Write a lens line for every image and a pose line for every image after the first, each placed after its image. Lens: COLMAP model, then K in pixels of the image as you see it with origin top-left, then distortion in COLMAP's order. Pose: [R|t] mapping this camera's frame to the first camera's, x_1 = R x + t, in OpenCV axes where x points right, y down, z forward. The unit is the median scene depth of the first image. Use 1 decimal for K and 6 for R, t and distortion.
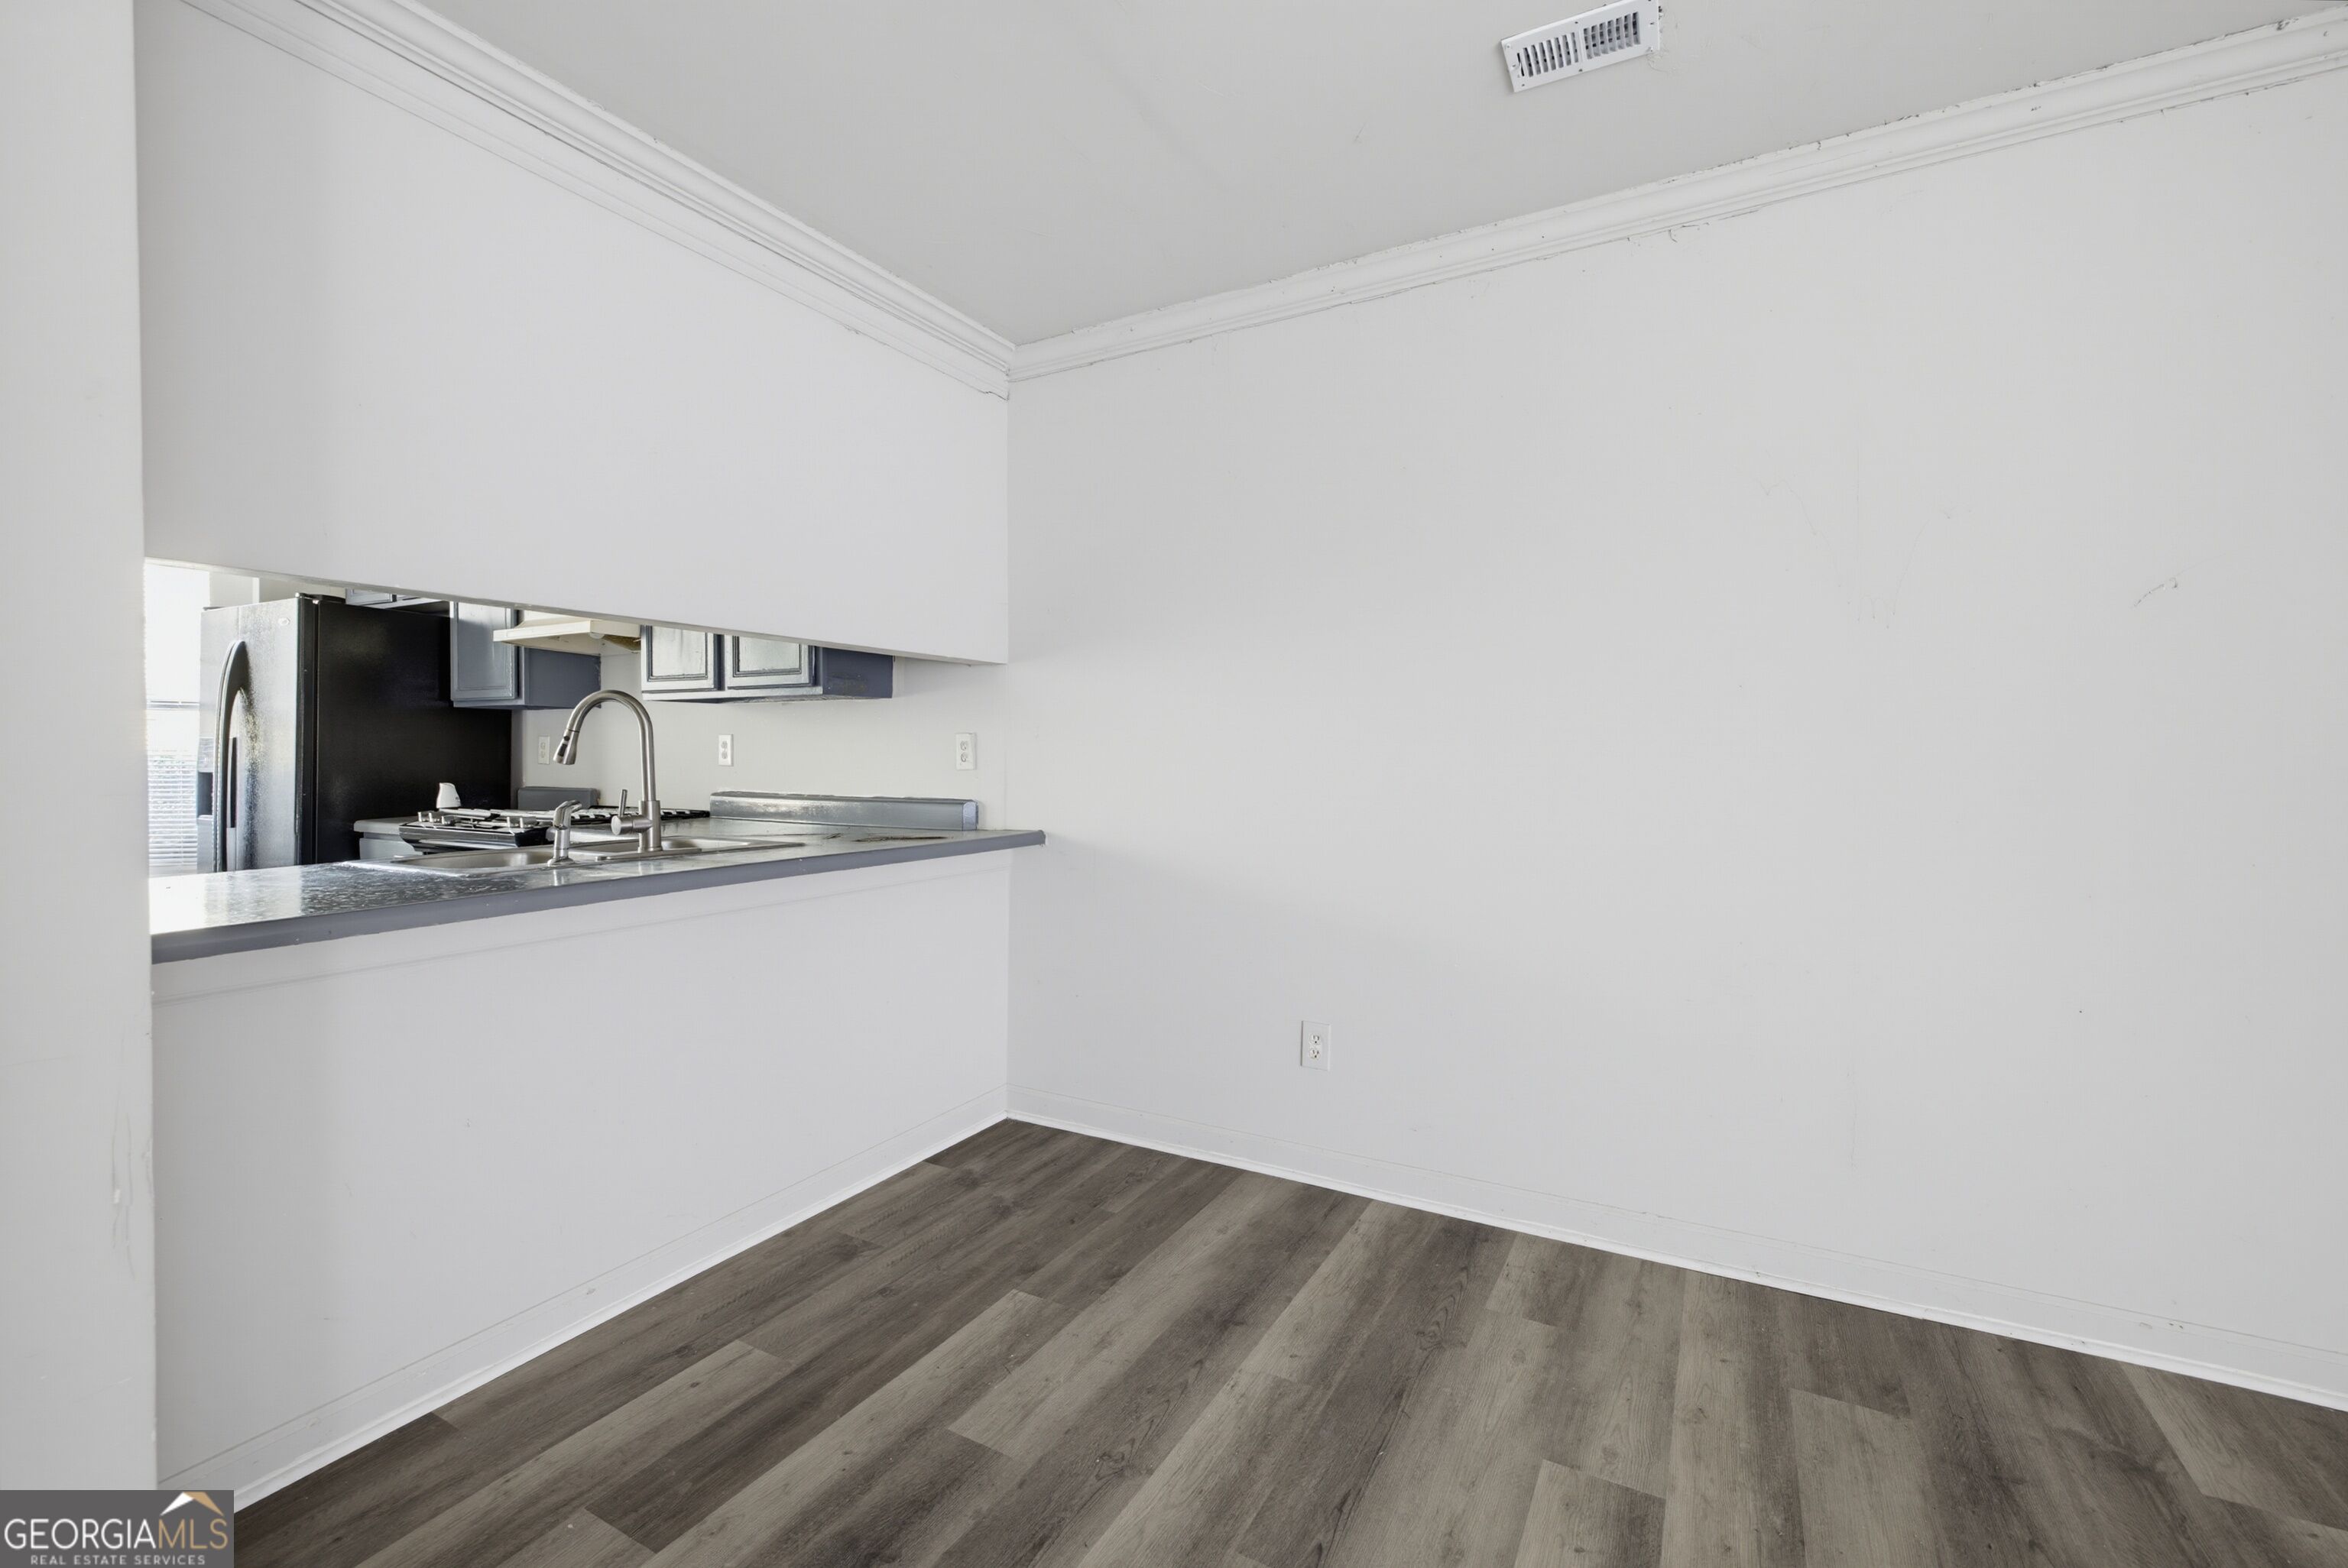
lens RADIAL K [[993.2, 0, 1176.4], [0, 993.2, 748.9], [0, 0, 1]] dist [0.000917, -0.000012]
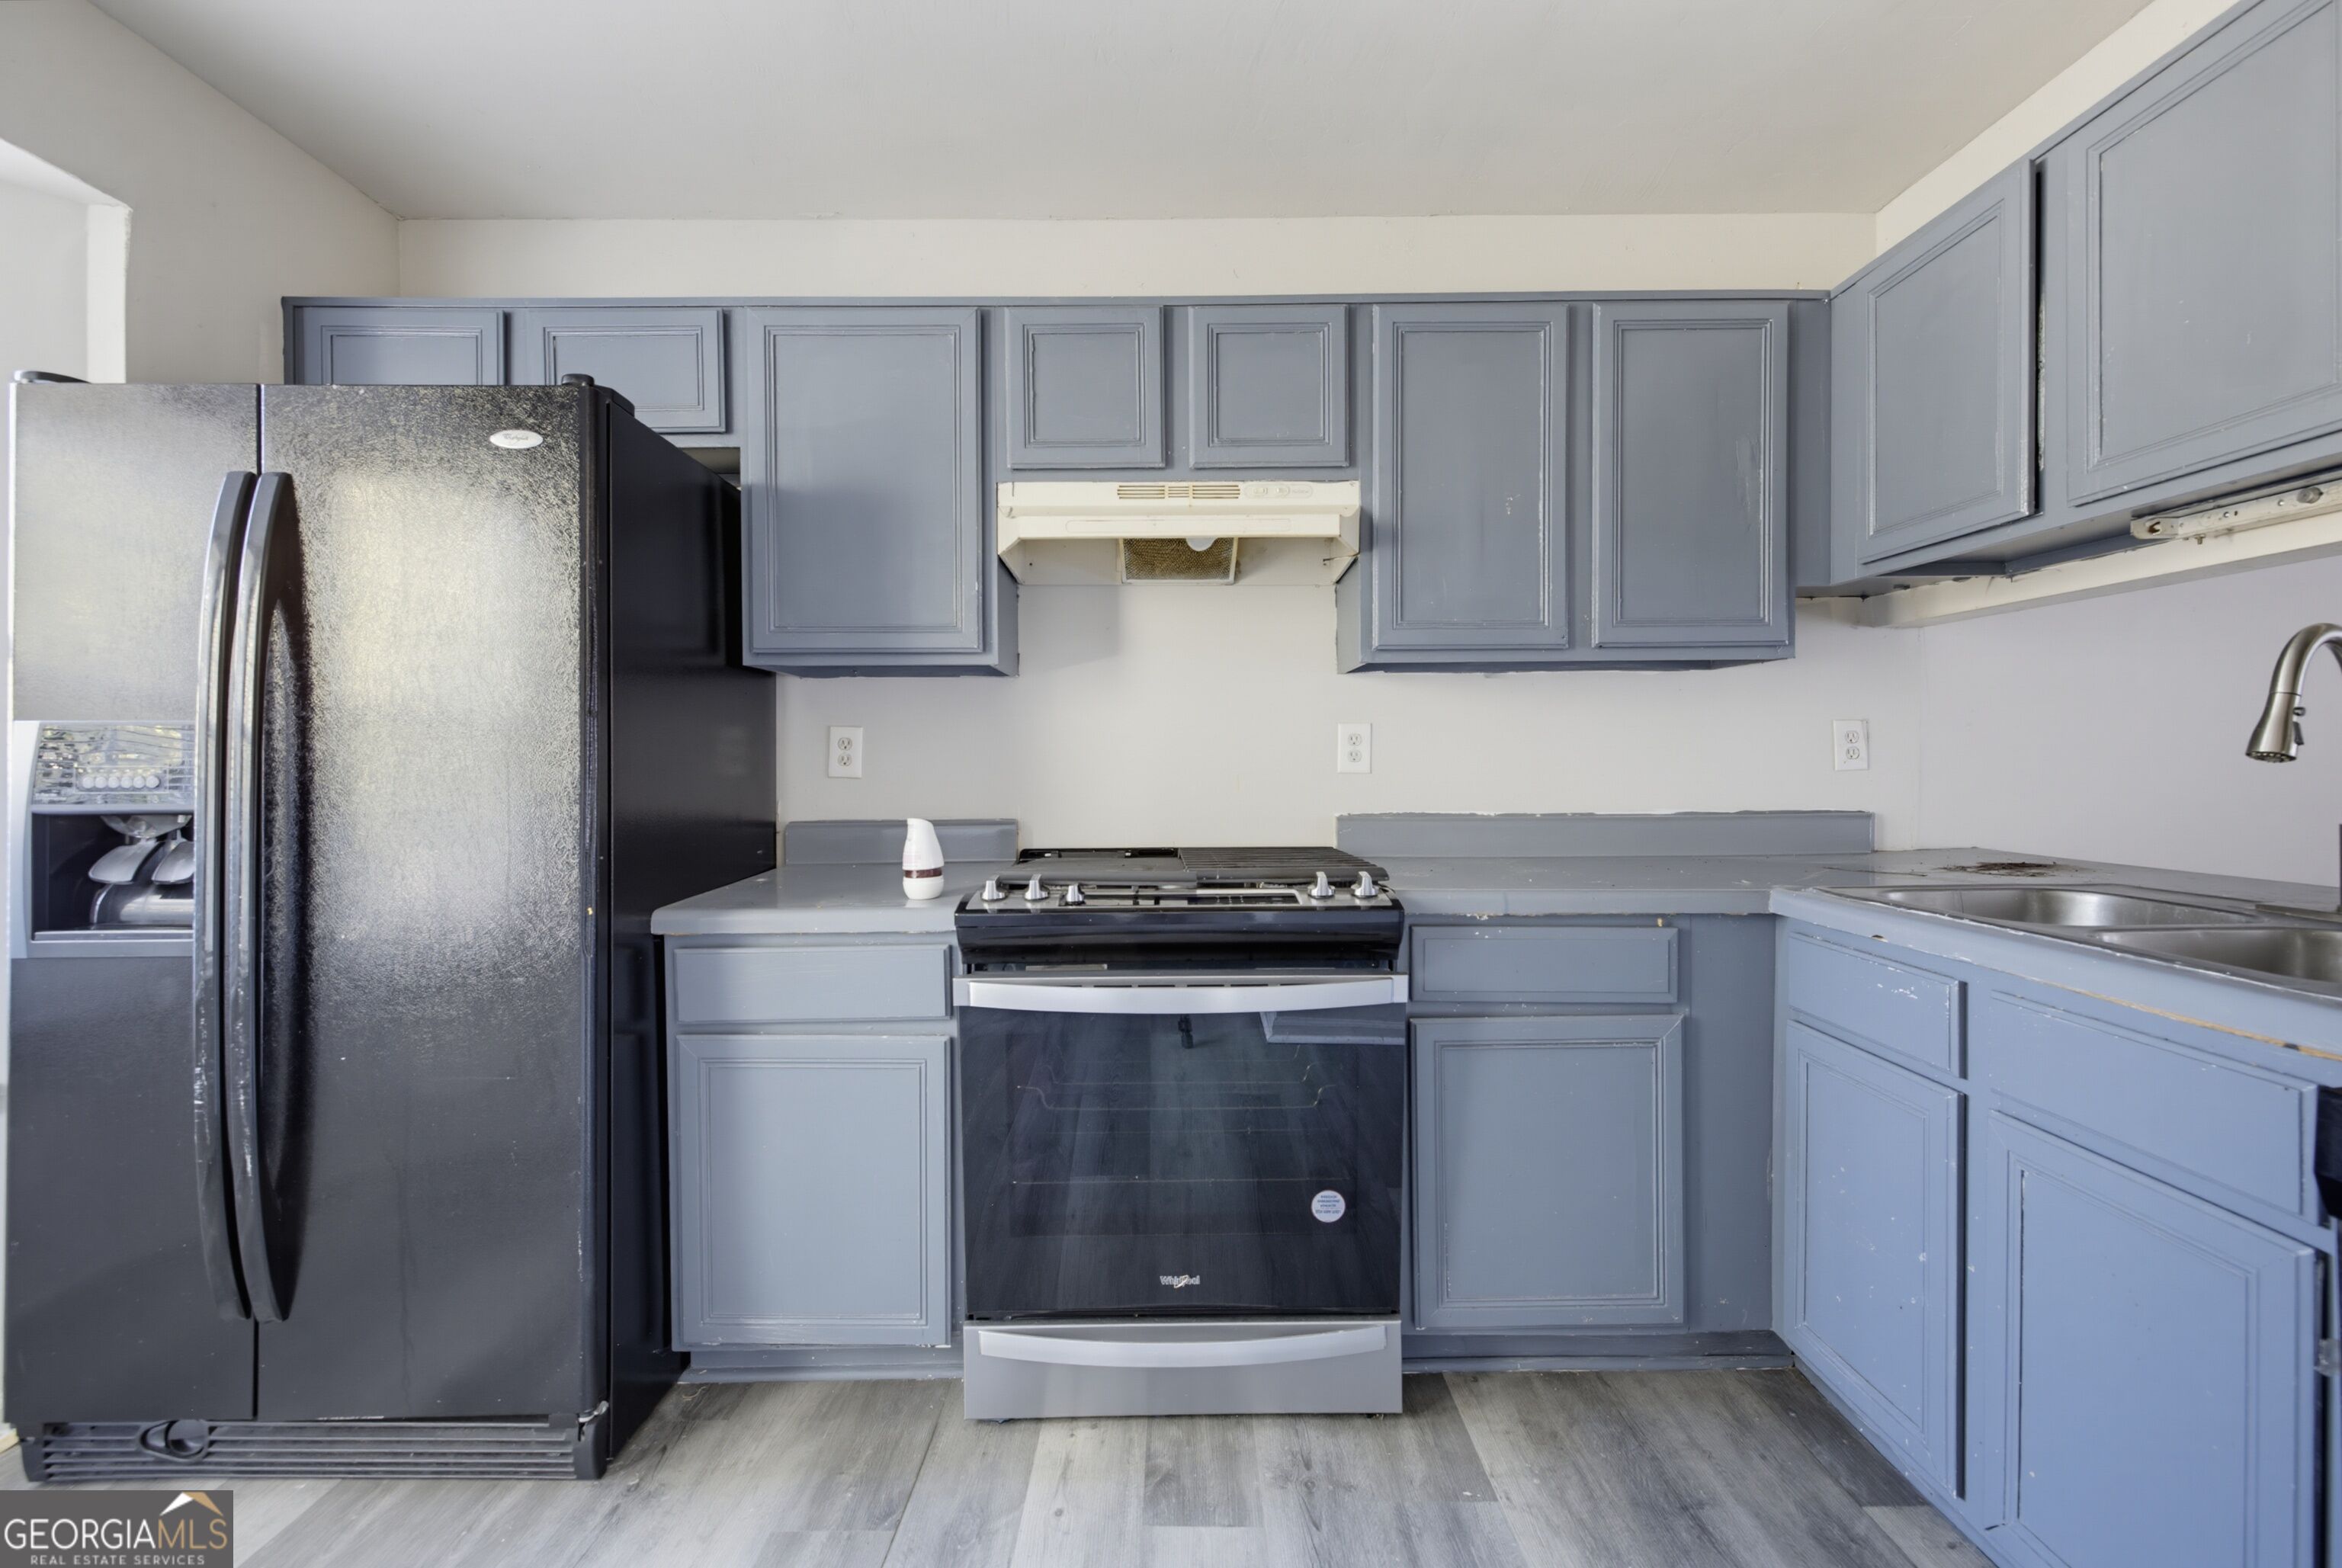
lens RADIAL K [[990.7, 0, 1173.4], [0, 990.7, 749.0], [0, 0, 1]] dist [0.000917, -0.000012]
pose [[0.878648, -0.007426, 0.477412, -0.831061], [0.006249, 0.999972, 0.004054, -0.000720], [-0.477429, -0.000579, 0.878670, 0.491305]]
